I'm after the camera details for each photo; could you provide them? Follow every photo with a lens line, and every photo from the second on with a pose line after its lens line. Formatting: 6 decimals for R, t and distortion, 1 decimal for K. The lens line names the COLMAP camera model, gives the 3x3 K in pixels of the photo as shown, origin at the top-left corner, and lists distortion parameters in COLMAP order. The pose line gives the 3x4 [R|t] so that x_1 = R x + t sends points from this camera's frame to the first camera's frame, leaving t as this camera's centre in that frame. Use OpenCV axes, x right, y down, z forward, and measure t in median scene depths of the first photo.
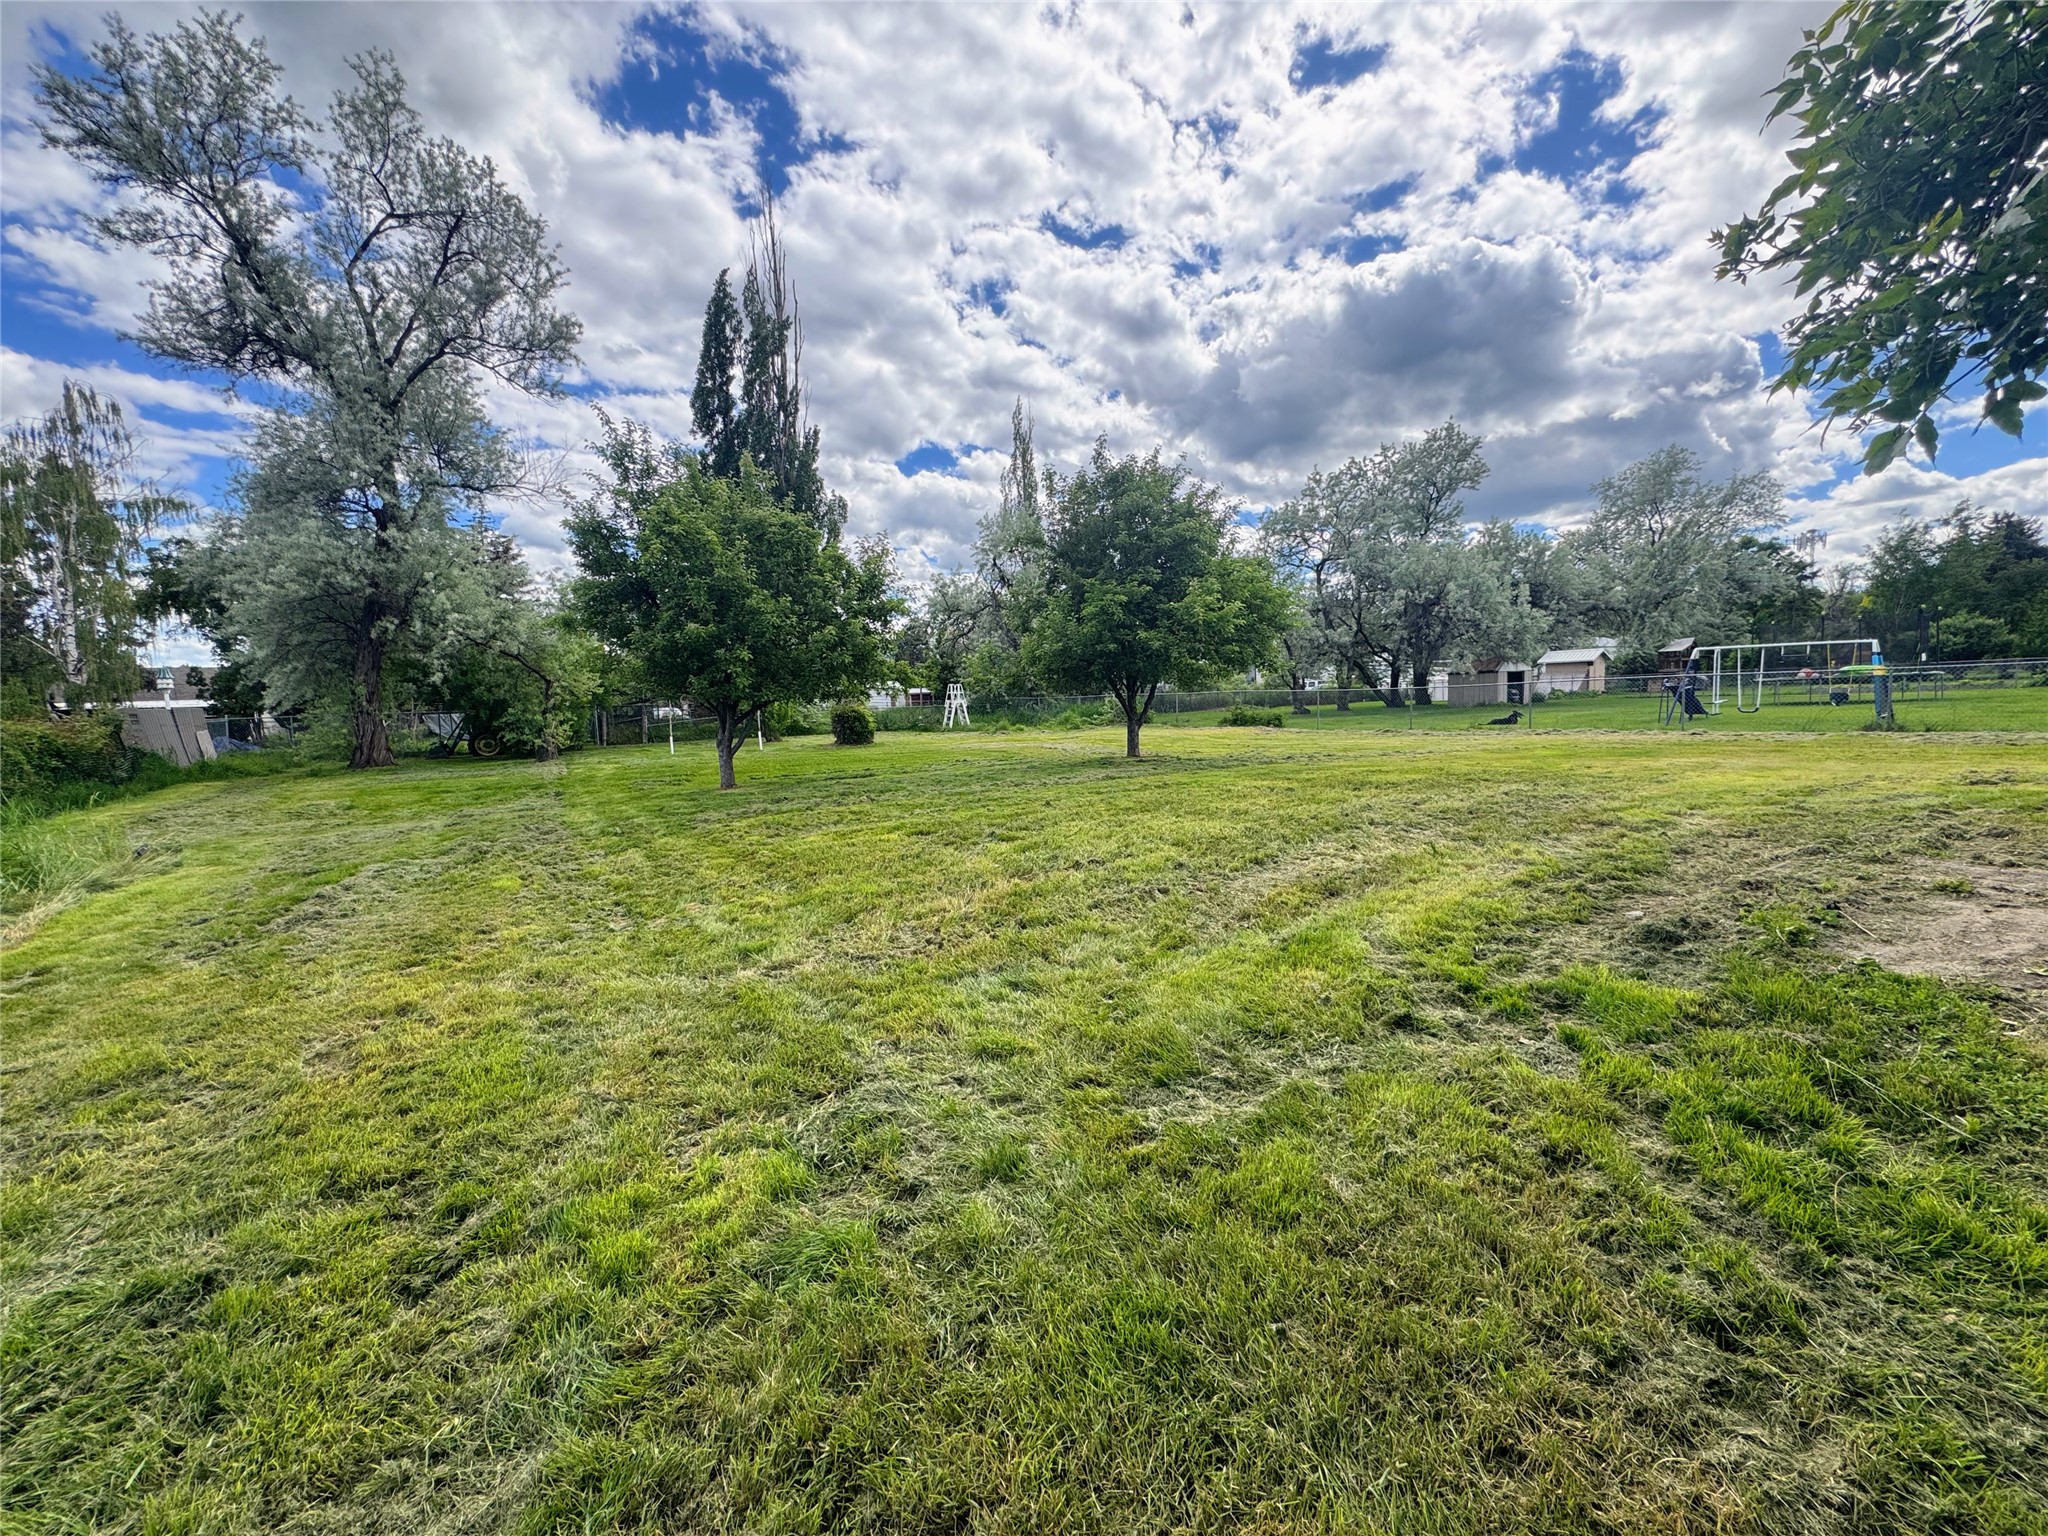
lens RADIAL K [[823.4, 0, 1024.0], [0, 823.4, 768.0], [0, 0, 1]] dist [0.002266, 0.000013]
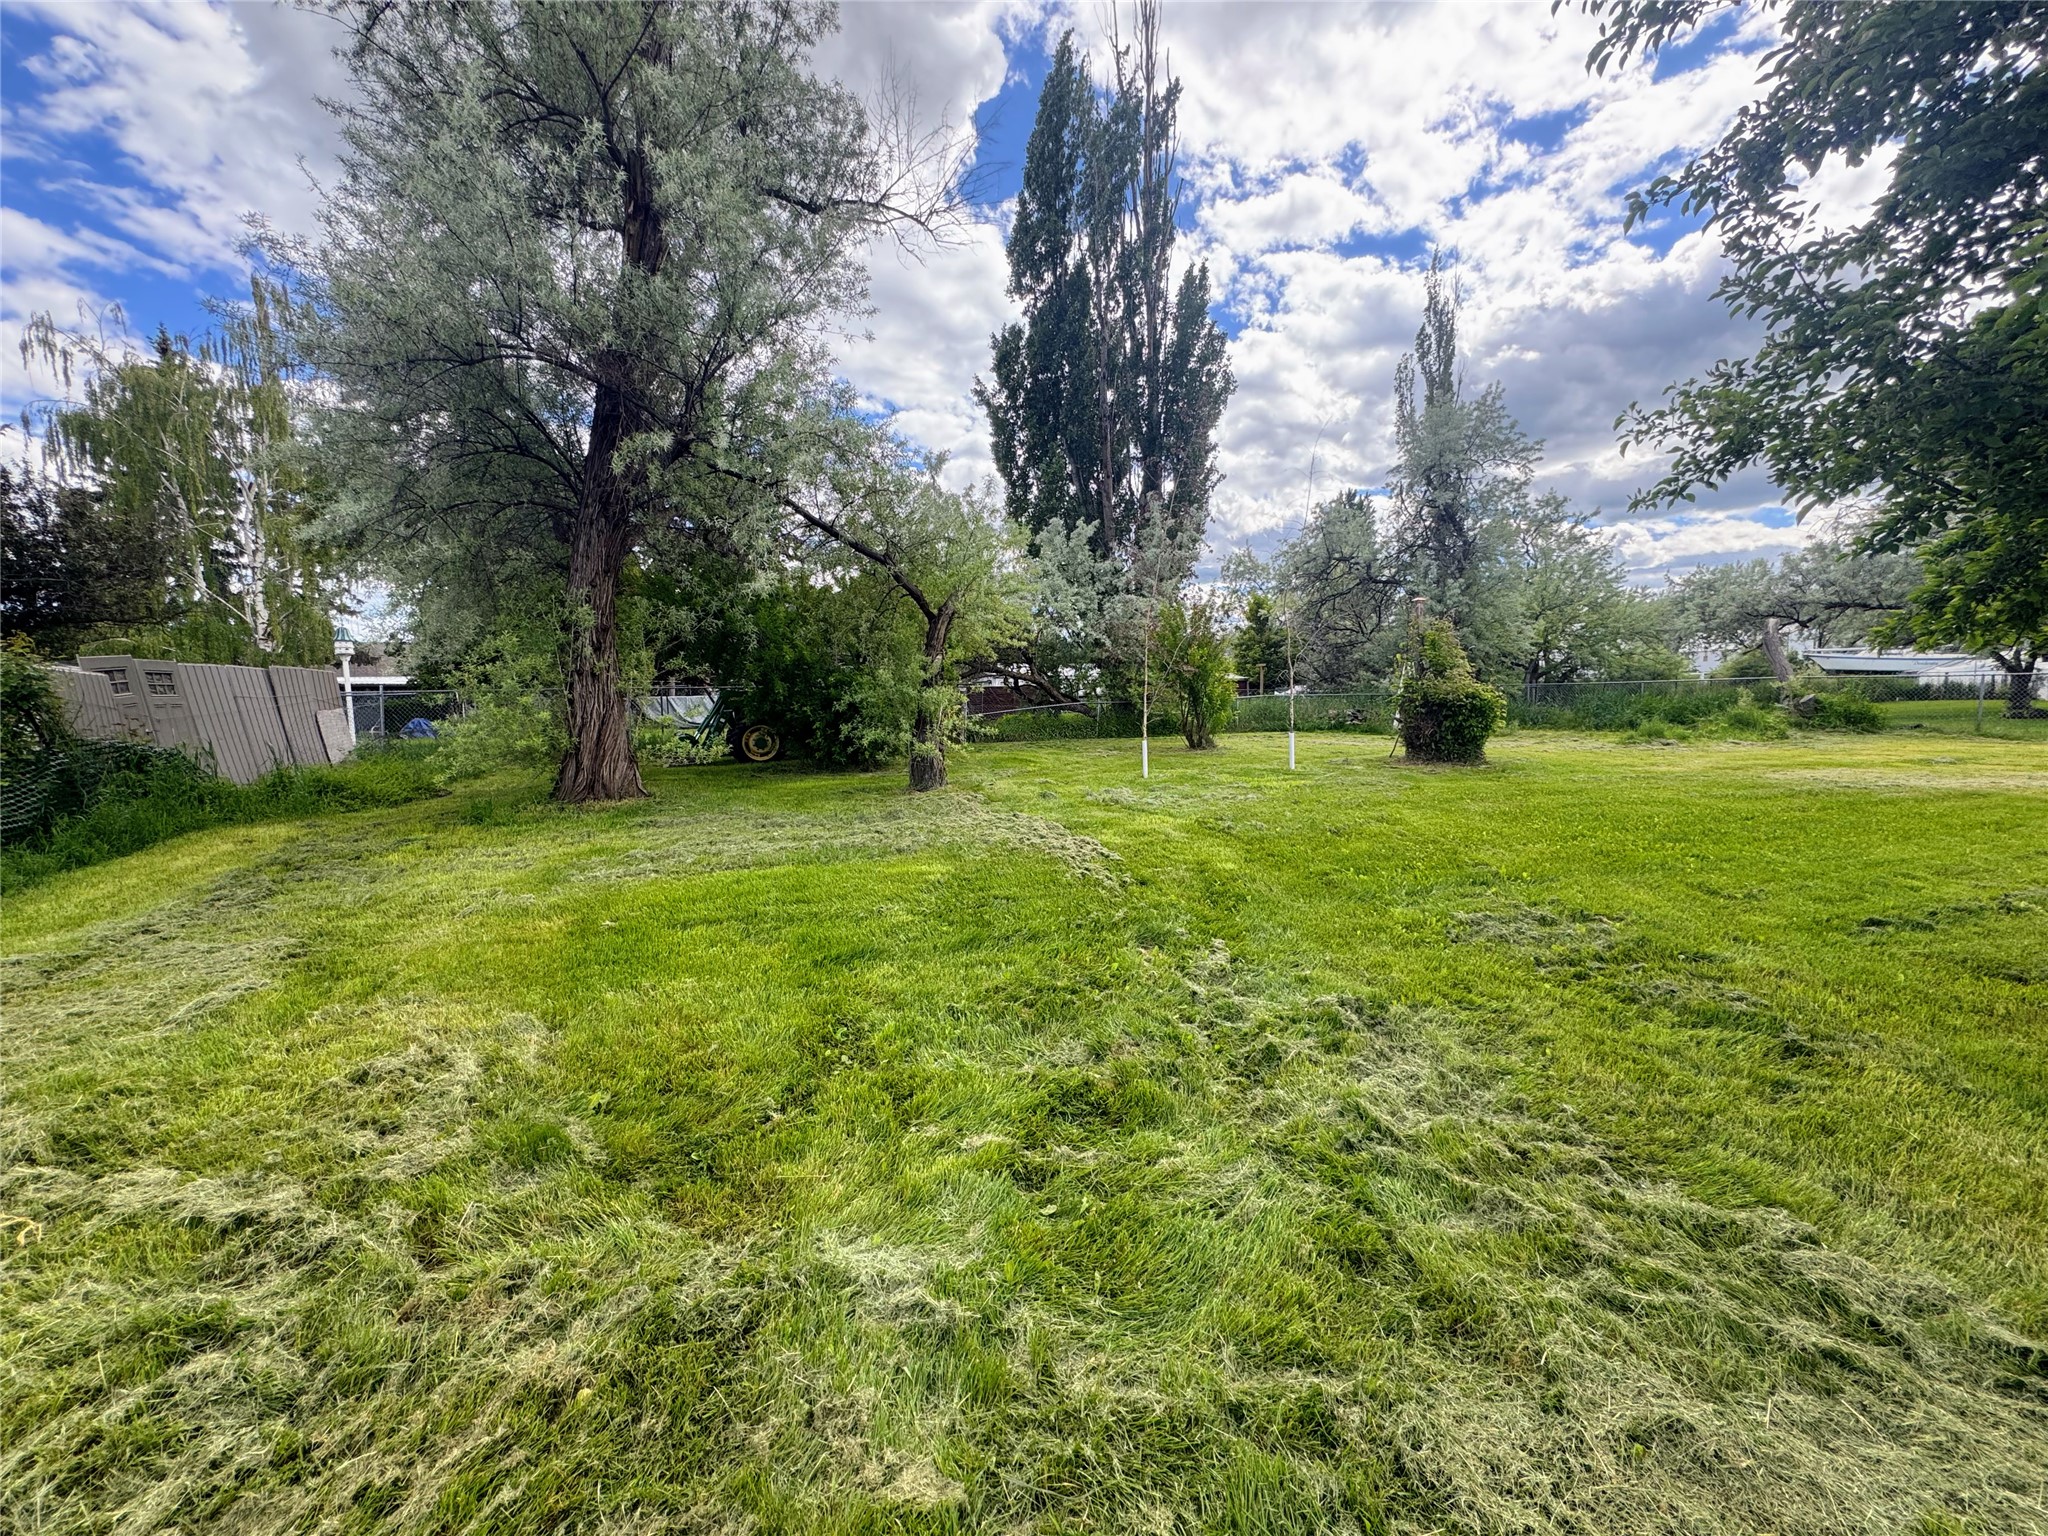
lens RADIAL K [[823.4, 0, 1024.0], [0, 823.4, 768.0], [0, 0, 1]] dist [0.002266, 0.000013]
pose [[0.984780, 0.028926, -0.171379, -0.321110], [-0.028009, 0.999577, 0.007767, -0.017716], [0.171531, -0.002848, 0.985175, 0.394687]]
